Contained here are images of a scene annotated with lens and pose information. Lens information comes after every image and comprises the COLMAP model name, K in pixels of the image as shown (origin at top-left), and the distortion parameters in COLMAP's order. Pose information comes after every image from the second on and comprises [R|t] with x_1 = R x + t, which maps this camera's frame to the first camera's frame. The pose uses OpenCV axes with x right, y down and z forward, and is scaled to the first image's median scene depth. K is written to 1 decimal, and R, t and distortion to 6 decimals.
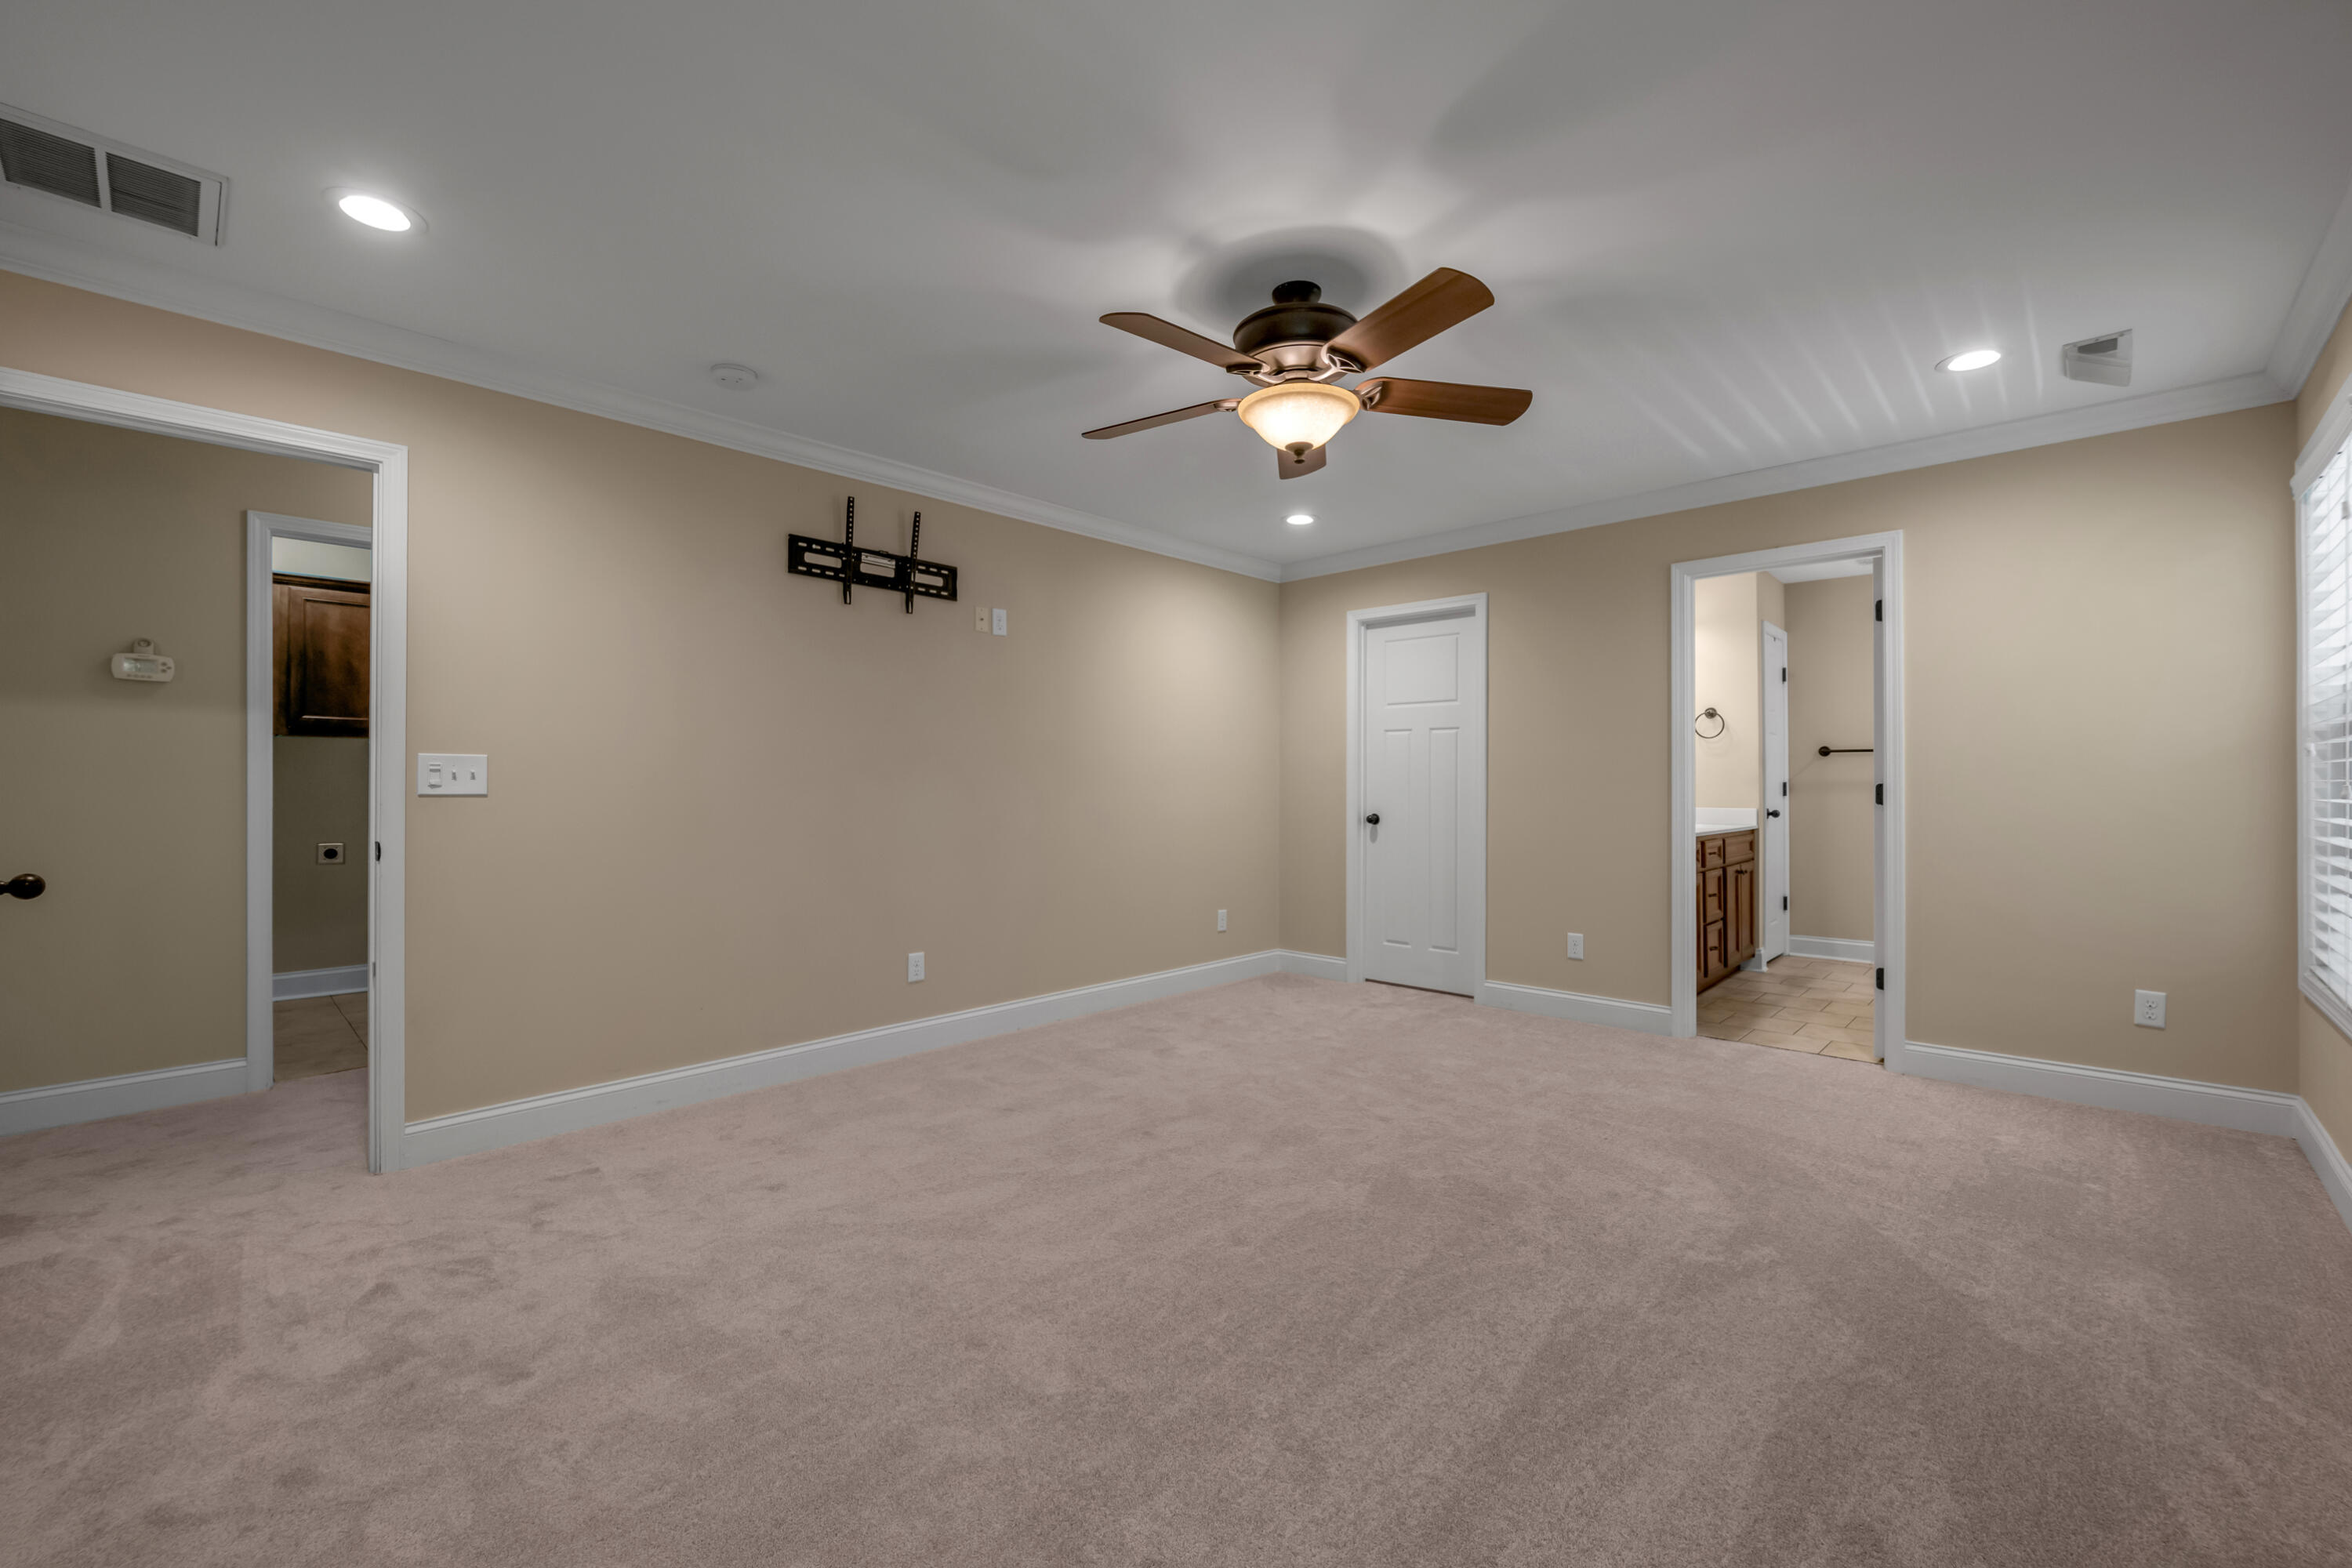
lens RADIAL K [[1002.4, 0, 1176.0], [0, 1002.4, 784.0], [0, 0, 1]] dist [-0.000354, -0.000040]
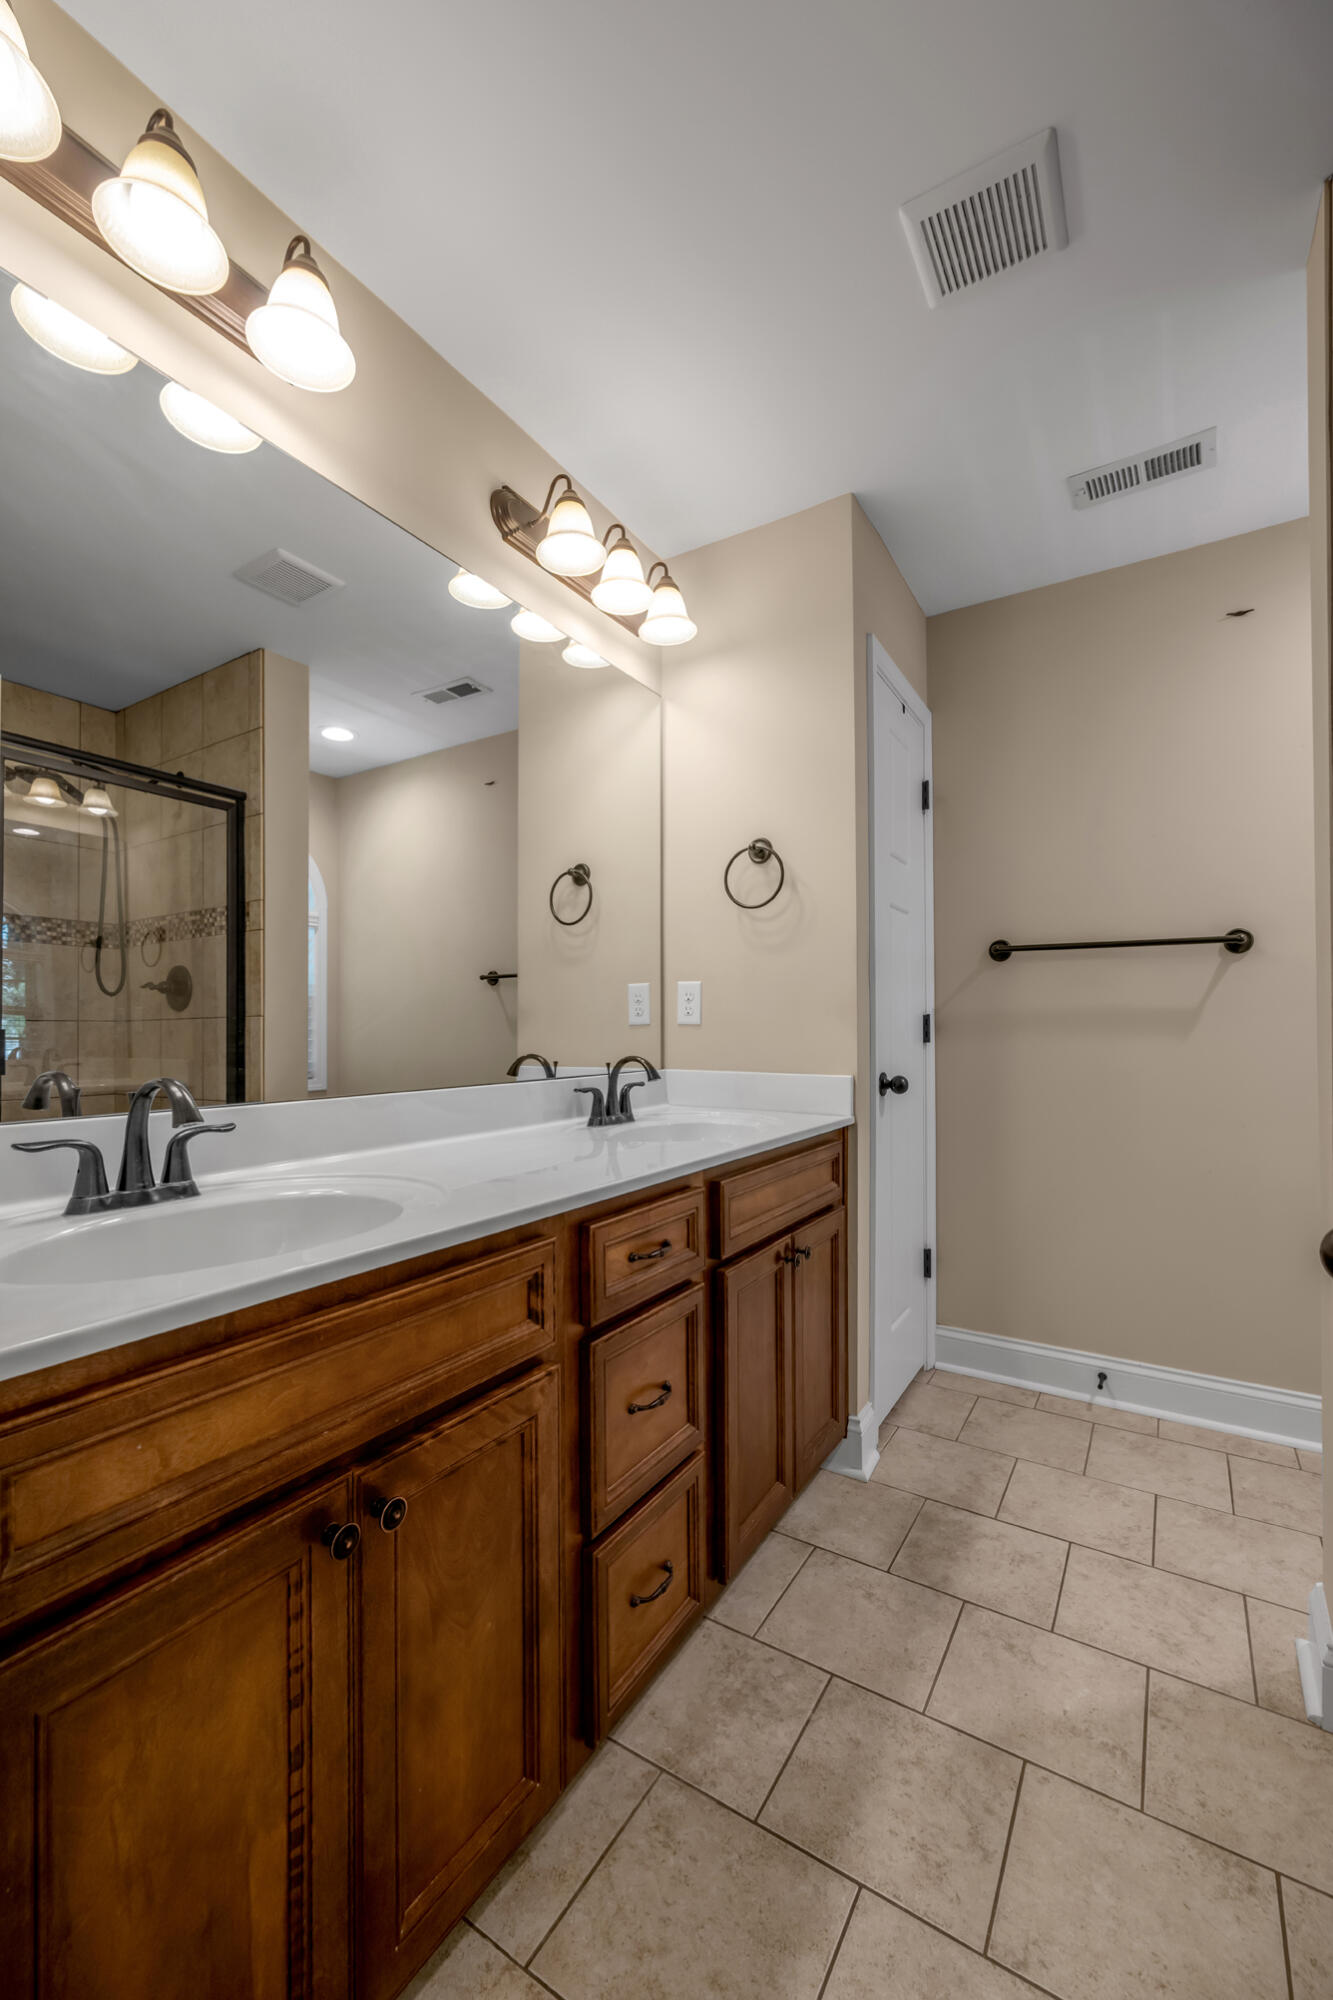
lens RADIAL K [[811.3, 0, 668.4], [0, 811.3, 1025.6], [0, 0, 1]] dist [0.000247, -0.000031]
pose [[0.982068, -0.004631, 0.188468, 0.427649], [0.003686, 0.999979, 0.005363, 0.001468], [-0.188489, -0.004572, 0.982065, 0.663707]]
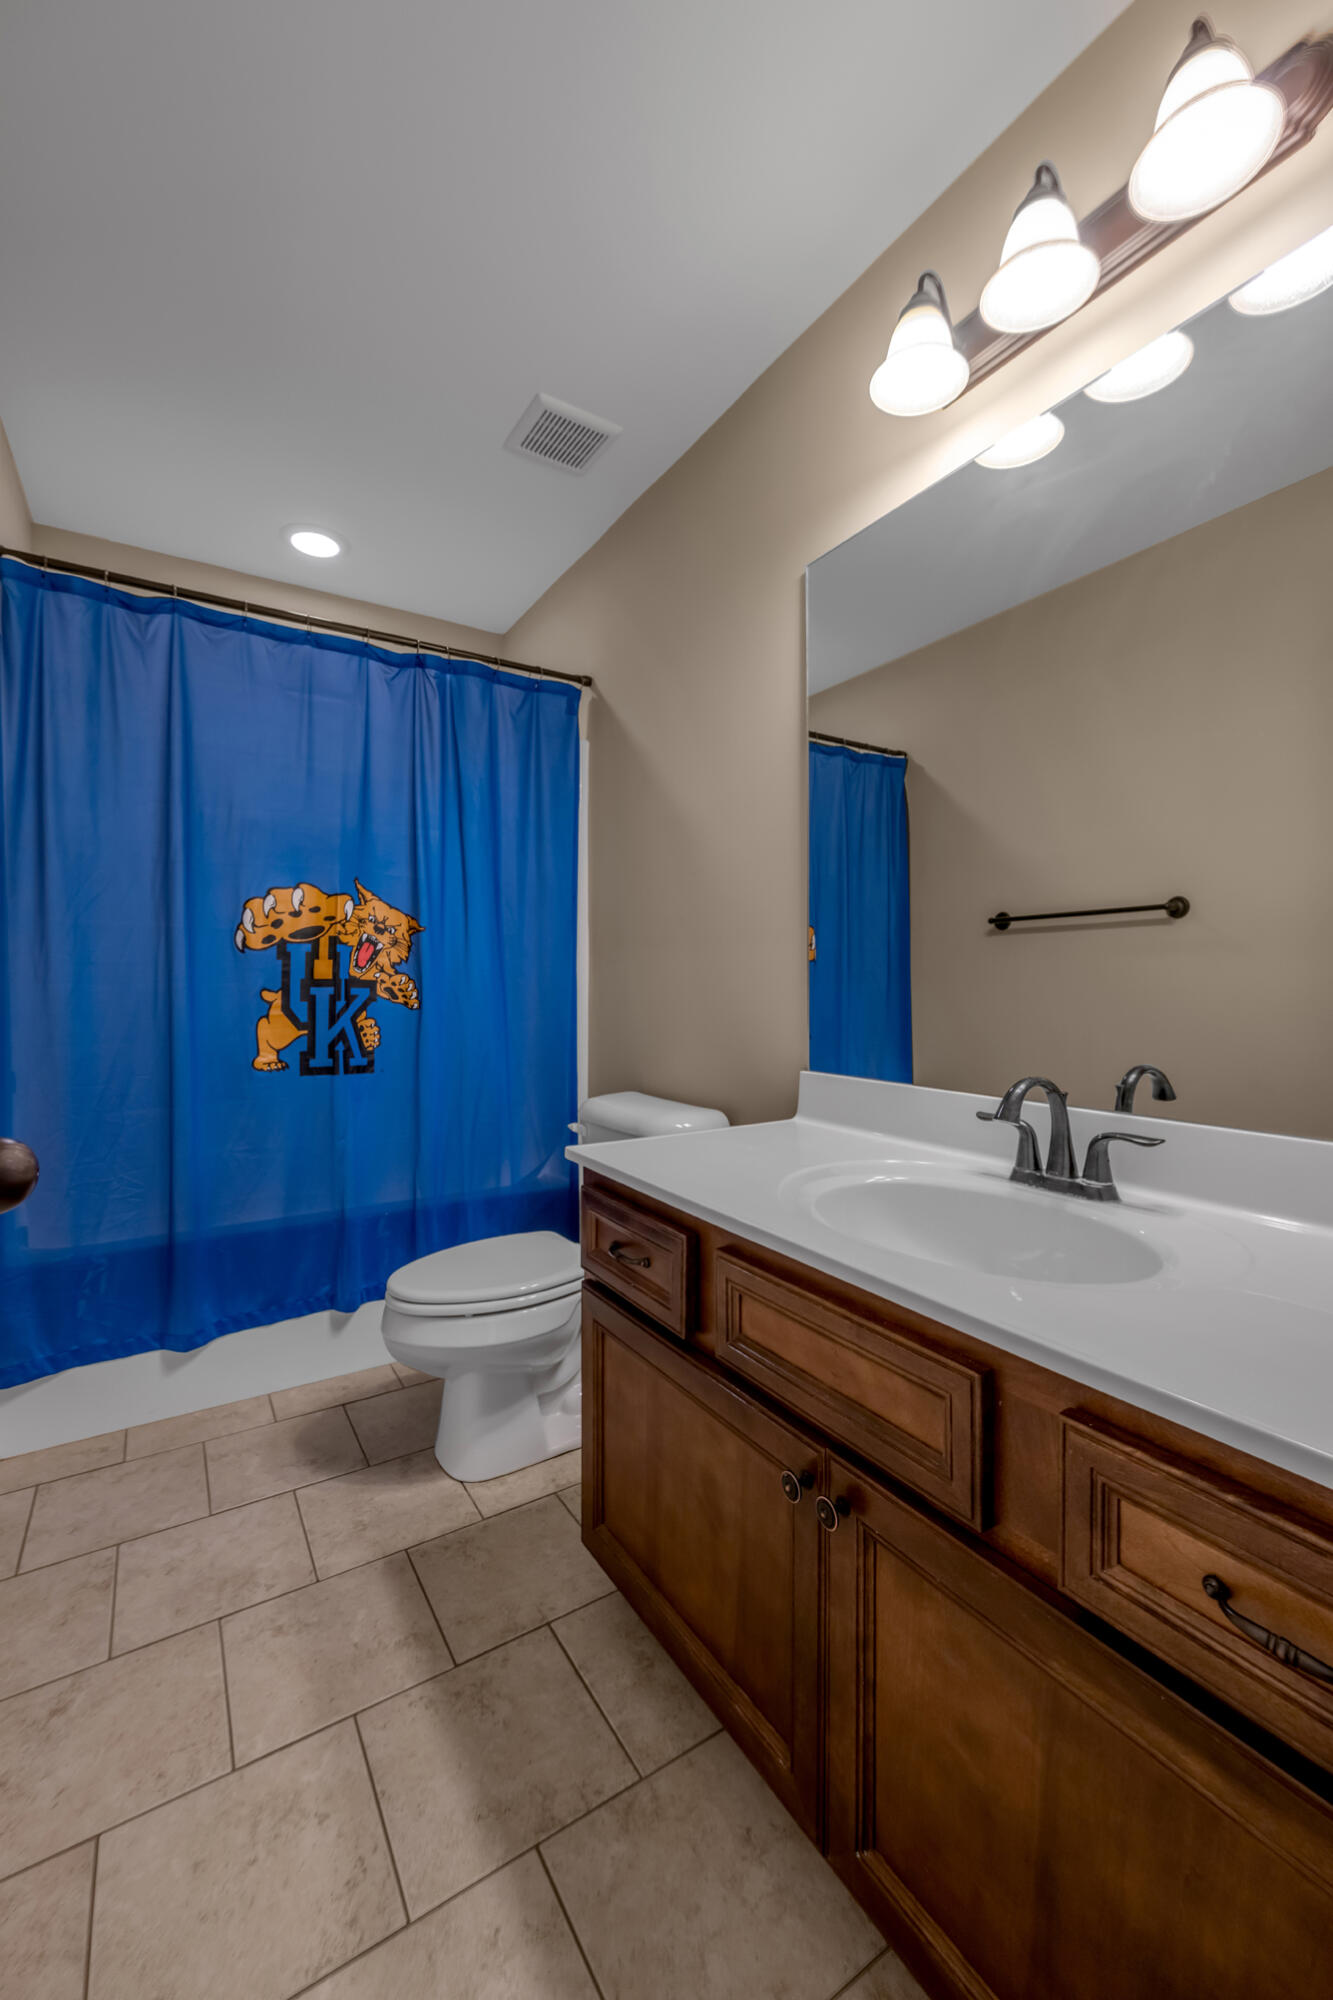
lens RADIAL K [[778.5, 0, 666.5], [0, 778.5, 1000.0], [0, 0, 1]] dist [-0.000137, -0.000010]
pose [[-0.253751, 0.013308, -0.967178, 0.808100], [0.001271, 0.999909, 0.013424, -0.023159], [0.967269, 0.002177, -0.253745, 1.143488]]
